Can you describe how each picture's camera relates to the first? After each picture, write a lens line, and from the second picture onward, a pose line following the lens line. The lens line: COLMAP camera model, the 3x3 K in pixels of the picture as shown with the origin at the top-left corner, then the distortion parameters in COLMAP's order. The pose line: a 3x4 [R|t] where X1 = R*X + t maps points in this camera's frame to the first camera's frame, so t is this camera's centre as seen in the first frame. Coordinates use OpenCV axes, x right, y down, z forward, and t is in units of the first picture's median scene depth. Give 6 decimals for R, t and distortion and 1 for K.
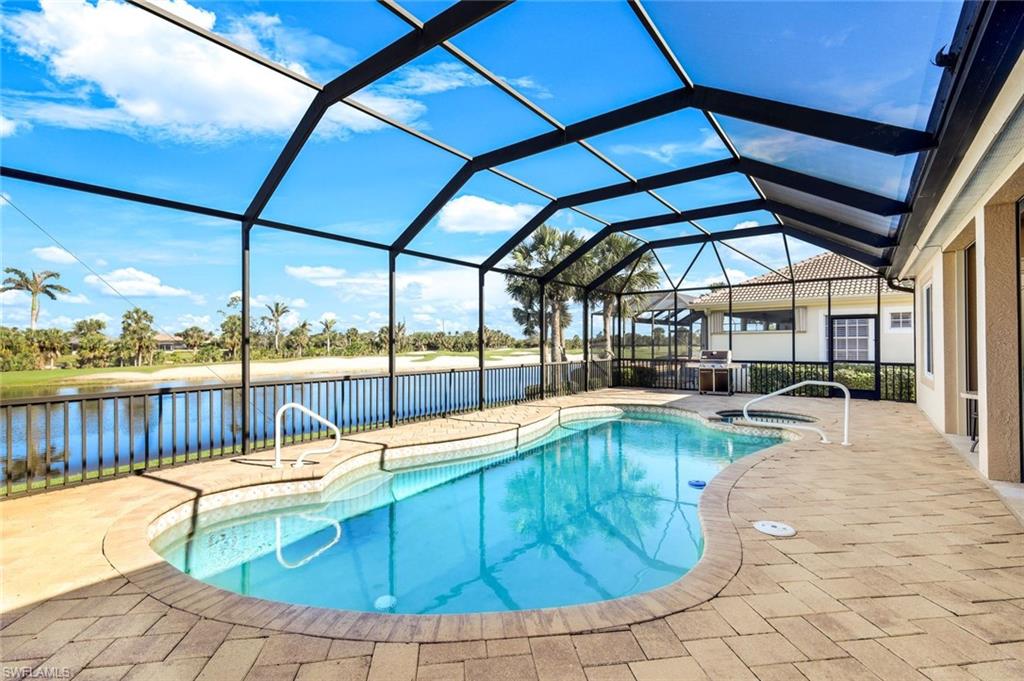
lens RADIAL K [[457.0, 0, 512.0], [0, 457.0, 340.5], [0, 0, 1]] dist [0.000097, -0.000279]
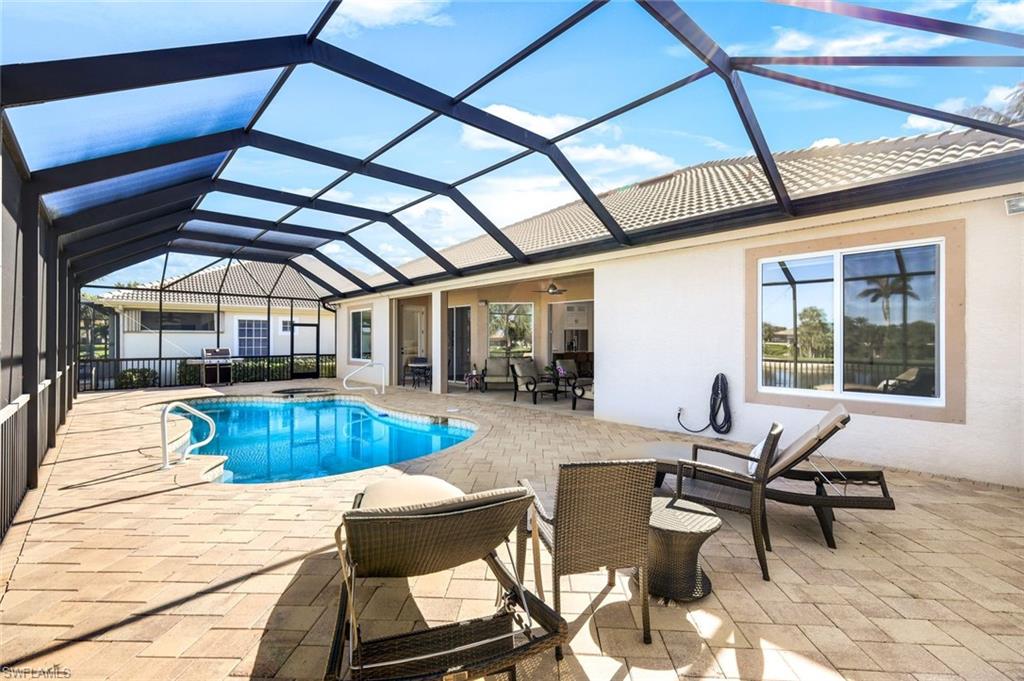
lens RADIAL K [[457.0, 0, 512.0], [0, 457.0, 340.5], [0, 0, 1]] dist [0.000097, -0.000279]
pose [[0.189091, 0.006106, 0.981941, -1.010694], [-0.008704, 0.999952, -0.004541, 0.001478], [-0.981921, -0.007688, 0.189135, 0.069803]]
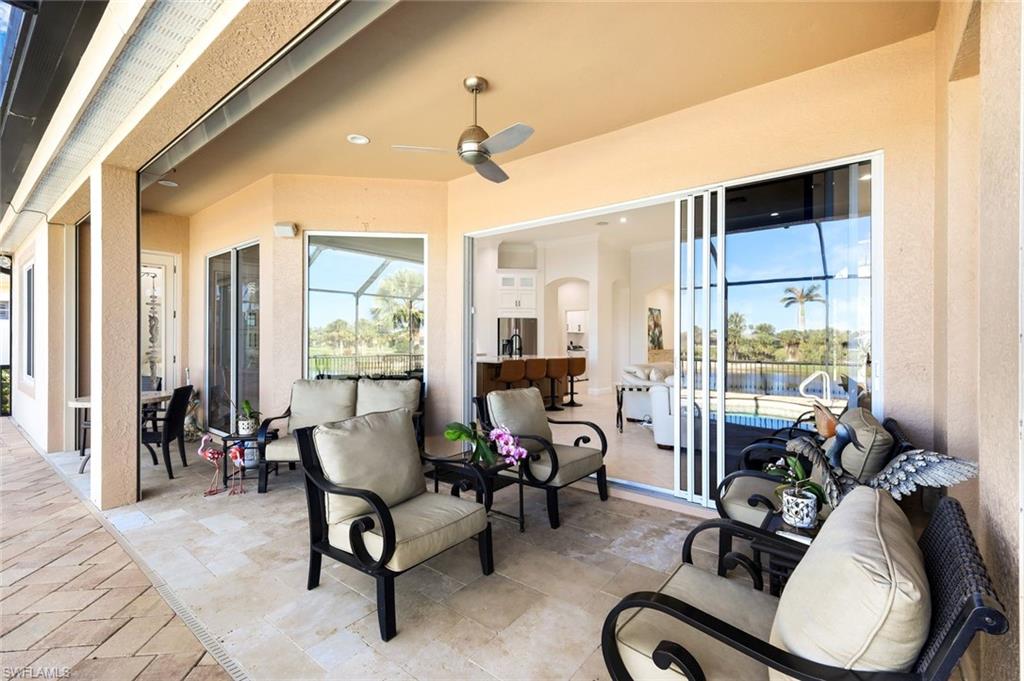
lens RADIAL K [[457.0, 0, 512.0], [0, 457.0, 340.5], [0, 0, 1]] dist [0.000097, -0.000279]
pose [[0.024200, 0.004460, 0.999697, 0.187486], [-0.010525, 0.999936, -0.004206, 0.004263], [-0.999652, -0.010420, 0.024245, 0.191756]]
